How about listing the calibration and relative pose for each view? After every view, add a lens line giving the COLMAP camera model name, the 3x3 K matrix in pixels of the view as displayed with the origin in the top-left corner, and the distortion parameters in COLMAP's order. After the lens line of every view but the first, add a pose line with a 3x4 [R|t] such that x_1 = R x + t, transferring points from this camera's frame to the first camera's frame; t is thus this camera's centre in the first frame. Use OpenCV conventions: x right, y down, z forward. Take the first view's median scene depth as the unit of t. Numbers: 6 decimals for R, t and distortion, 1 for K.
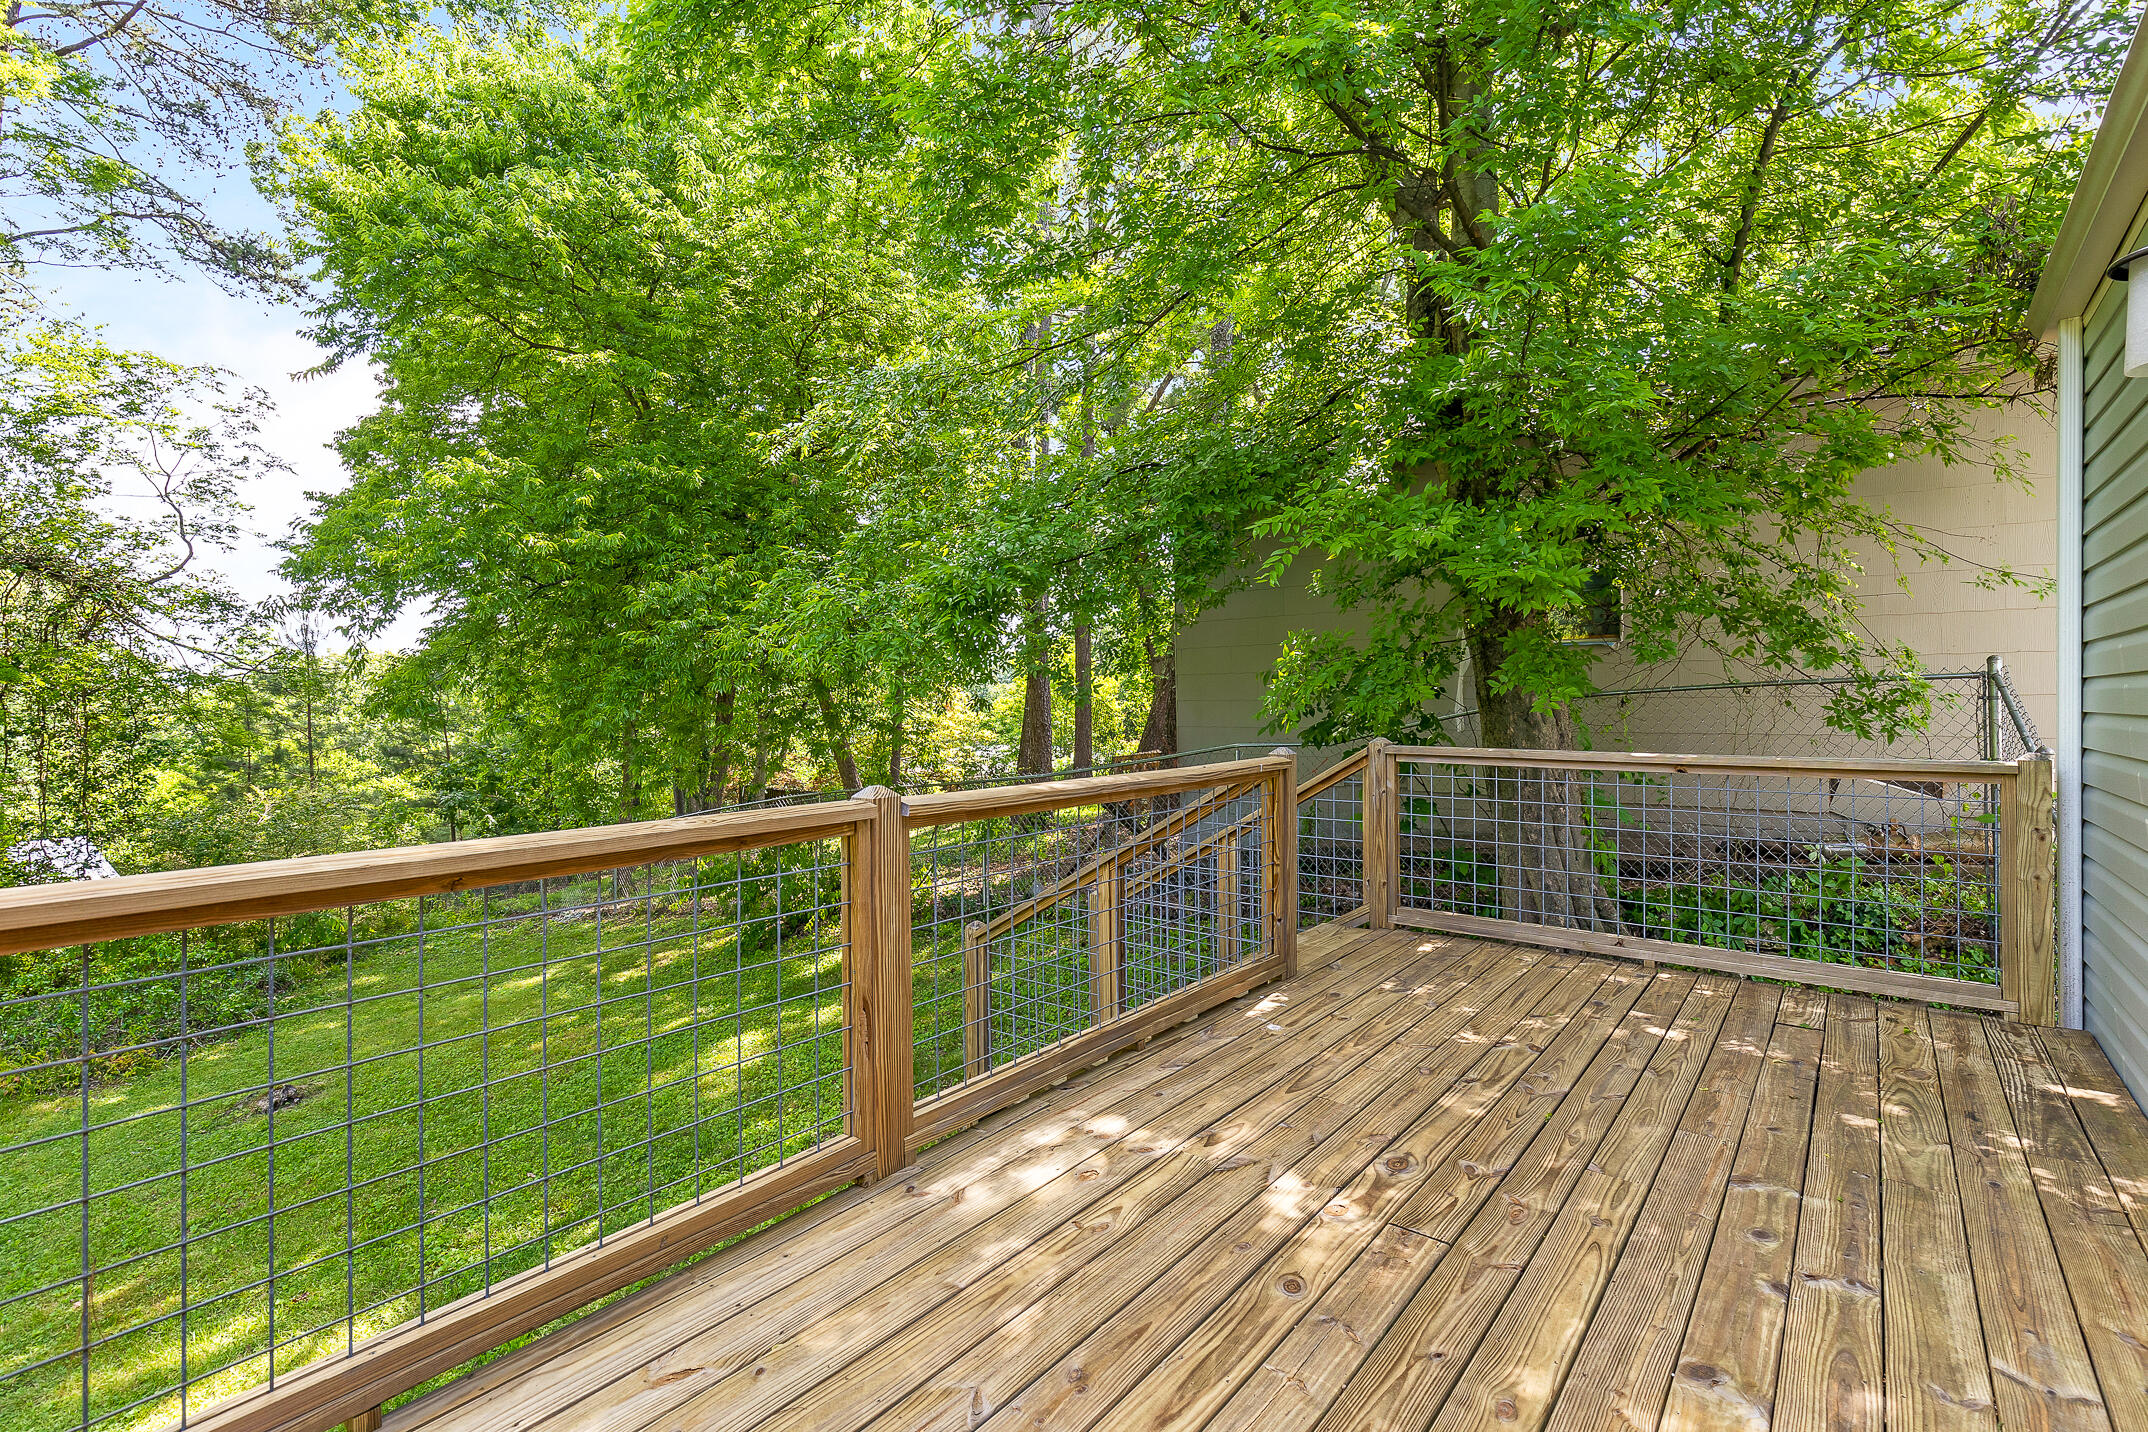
lens RADIAL K [[979.1, 0, 1076.1], [0, 979.1, 707.6], [0, 0, 1]] dist [0.002074, -0.002539]
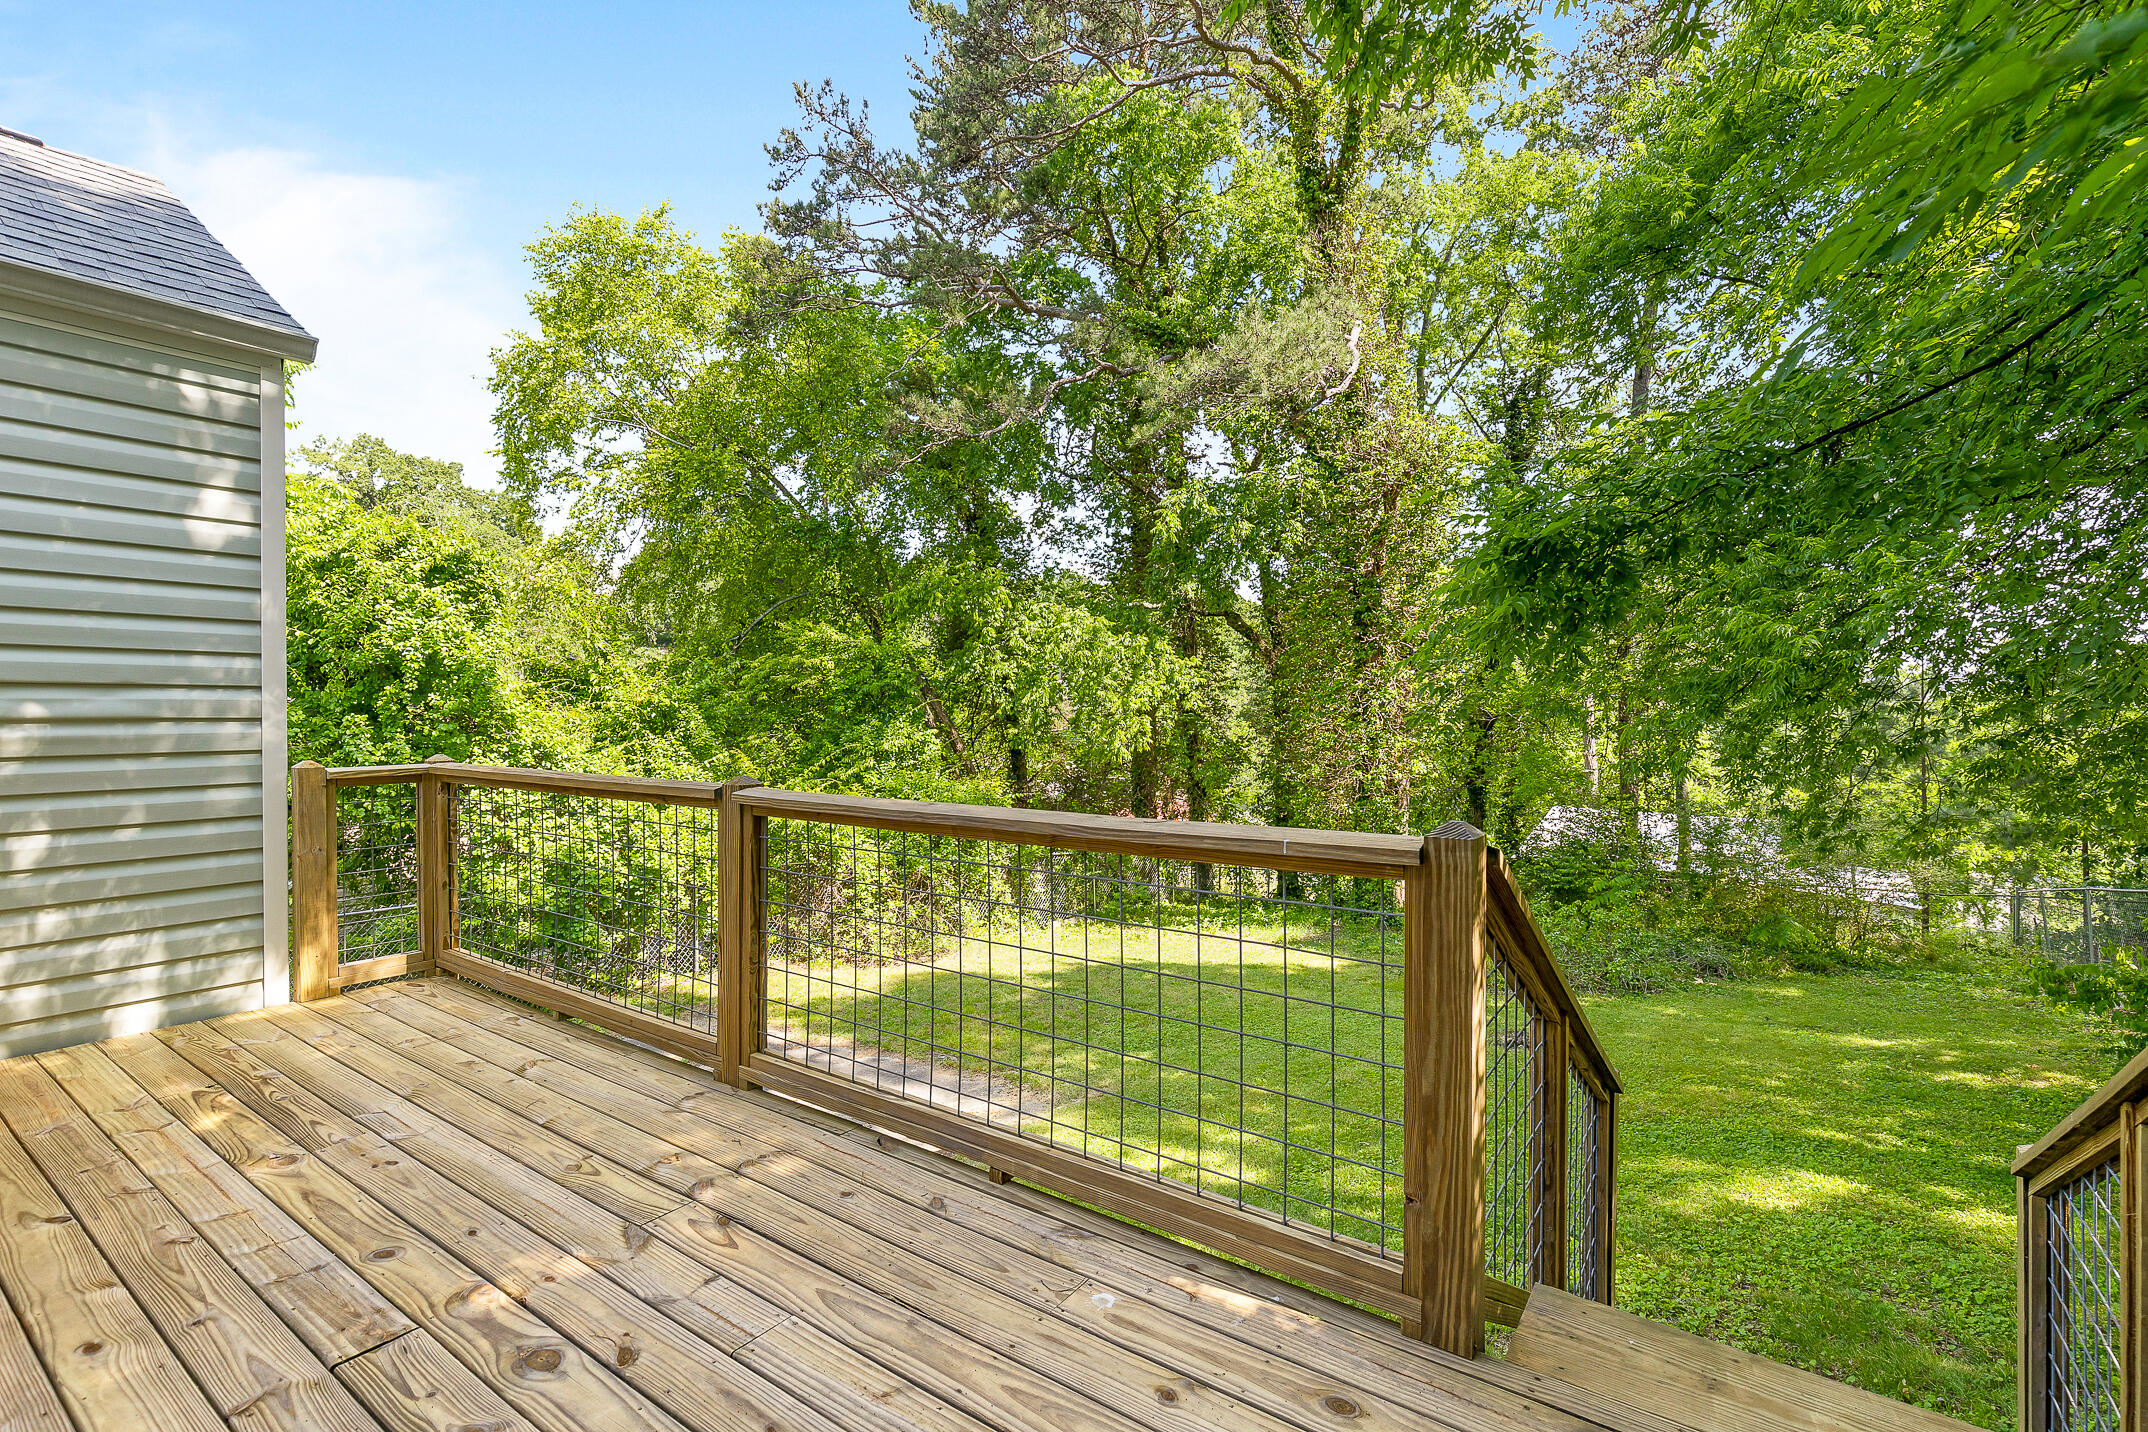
lens RADIAL K [[979.1, 0, 1079.5], [0, 979.1, 711.9], [0, 0, 1]] dist [0.002074, -0.002539]
pose [[0.072503, 0.020780, -0.997152, 0.332608], [-0.018477, 0.999639, 0.019488, -0.005786], [0.997197, 0.017011, 0.072861, 0.422003]]
